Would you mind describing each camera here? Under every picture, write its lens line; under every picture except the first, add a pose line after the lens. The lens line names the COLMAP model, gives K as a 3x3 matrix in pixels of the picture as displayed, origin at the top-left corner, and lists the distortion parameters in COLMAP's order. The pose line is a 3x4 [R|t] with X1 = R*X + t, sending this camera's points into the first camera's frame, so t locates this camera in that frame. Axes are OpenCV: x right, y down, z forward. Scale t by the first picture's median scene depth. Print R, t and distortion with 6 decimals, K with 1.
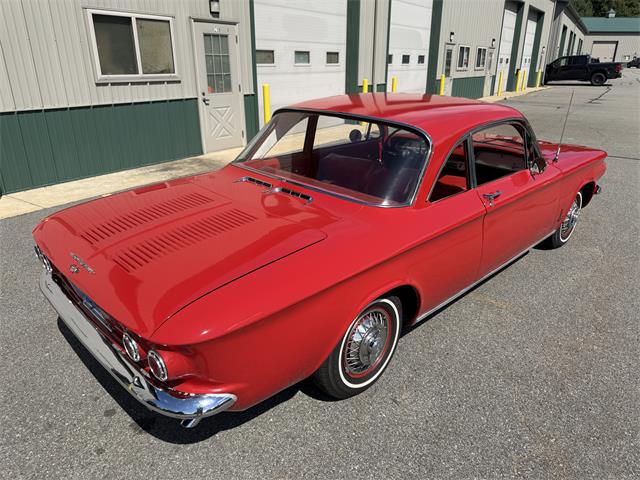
lens RADIAL K [[458.8, 0, 327.7], [0, 458.8, 237.9], [0, 0, 1]] dist [0.002025, -0.010293]
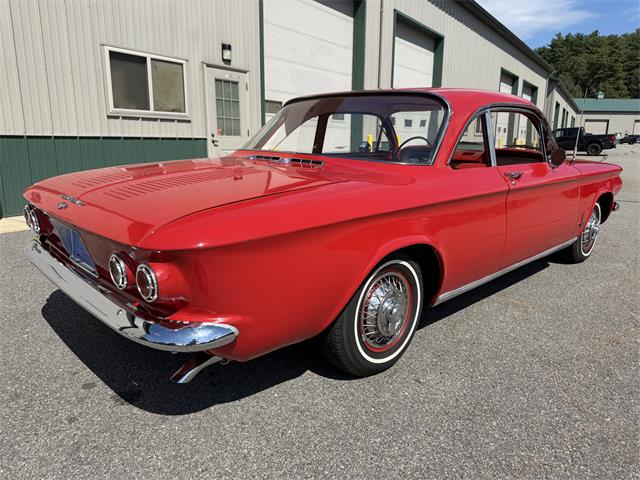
lens RADIAL K [[458.8, 0, 327.7], [0, 458.8, 237.9], [0, 0, 1]] dist [0.002025, -0.010293]
pose [[0.999955, 0.007038, -0.006398, -0.011823], [-0.007946, 0.987843, -0.155250, 0.125733], [0.005228, 0.155294, 0.987854, 0.056804]]
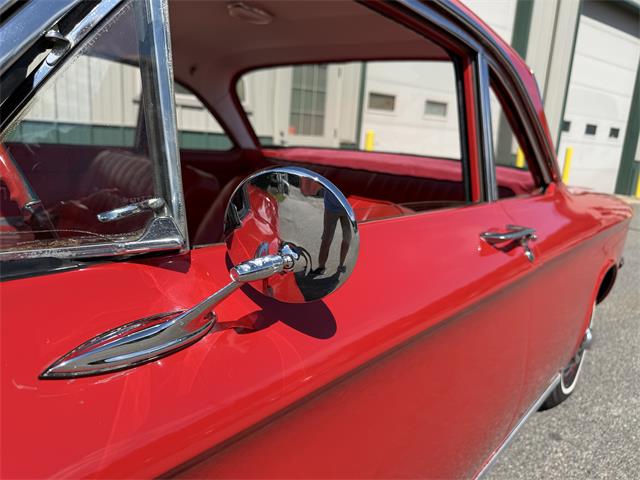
lens RADIAL K [[458.8, 0, 327.7], [0, 458.8, 237.9], [0, 0, 1]] dist [0.002025, -0.010293]
pose [[0.929302, 0.121506, -0.348761, 0.177537], [-0.179315, 0.973999, -0.138463, -0.087123], [0.322869, 0.191212, 0.926927, 0.619921]]
